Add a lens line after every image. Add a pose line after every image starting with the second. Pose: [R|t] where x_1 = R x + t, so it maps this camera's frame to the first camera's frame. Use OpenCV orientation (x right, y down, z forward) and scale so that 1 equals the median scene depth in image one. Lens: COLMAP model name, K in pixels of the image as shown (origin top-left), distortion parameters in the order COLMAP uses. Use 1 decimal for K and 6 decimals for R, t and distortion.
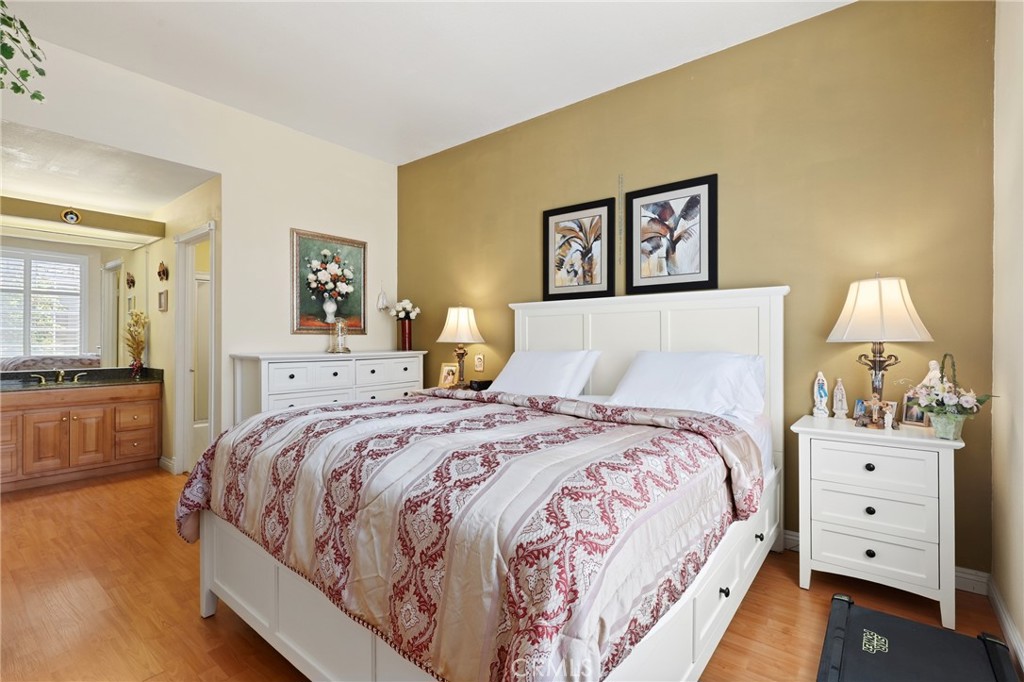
lens RADIAL K [[468.8, 0, 518.3], [0, 468.8, 341.0], [0, 0, 1]] dist [-0.002223, 0.002765]
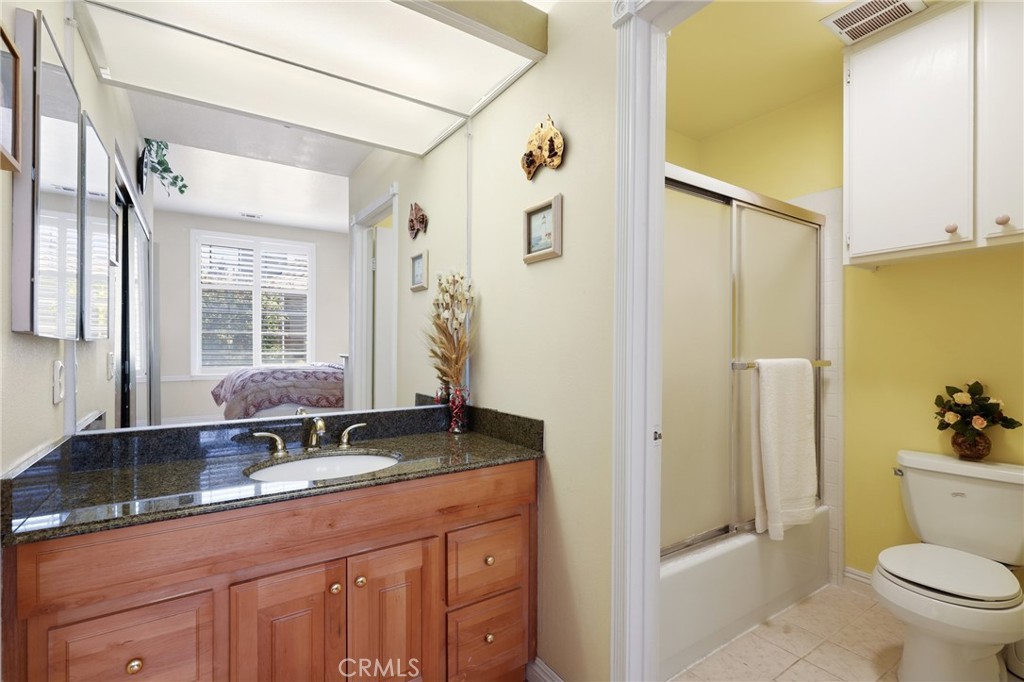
lens RADIAL K [[468.8, 0, 514.1], [0, 468.8, 349.9], [0, 0, 1]] dist [-0.002223, 0.002765]
pose [[0.951945, 0.001403, -0.306264, -0.696255], [-0.001282, 0.999999, 0.000598, 0.006125], [0.306265, -0.000177, 0.951946, 0.677878]]
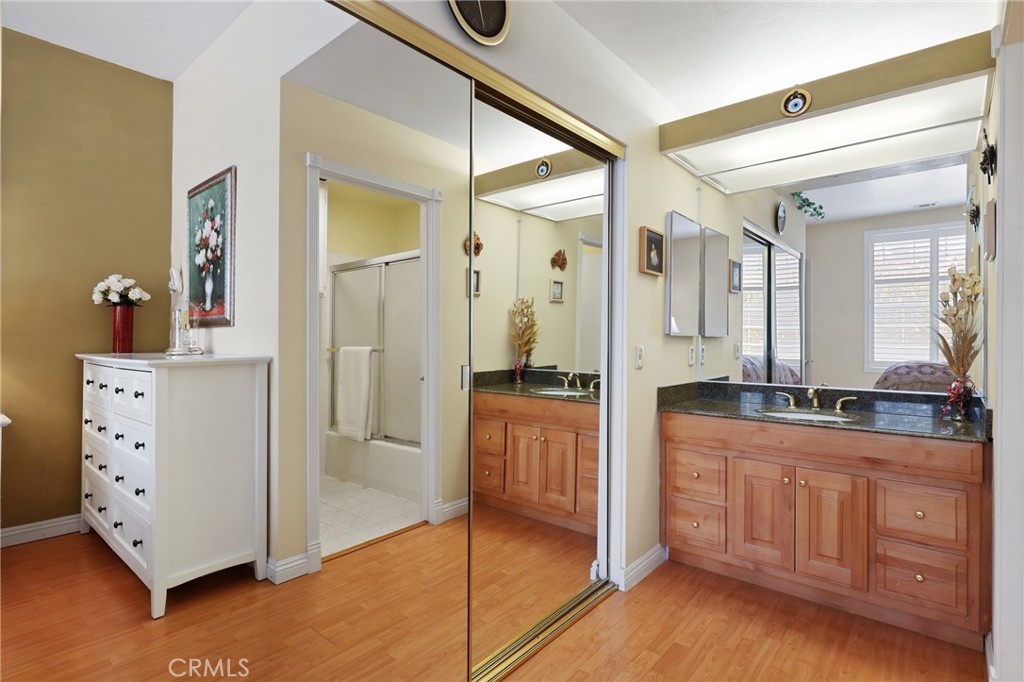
lens RADIAL K [[504.4, 0, 510.4], [0, 504.4, 335.1], [0, 0, 1]] dist [0.001210, -0.000505]
pose [[-0.047390, -0.011361, -0.998812, -0.338788], [-0.007841, 0.999909, -0.011001, 0.007439], [0.998846, 0.007310, -0.047475, 0.651334]]
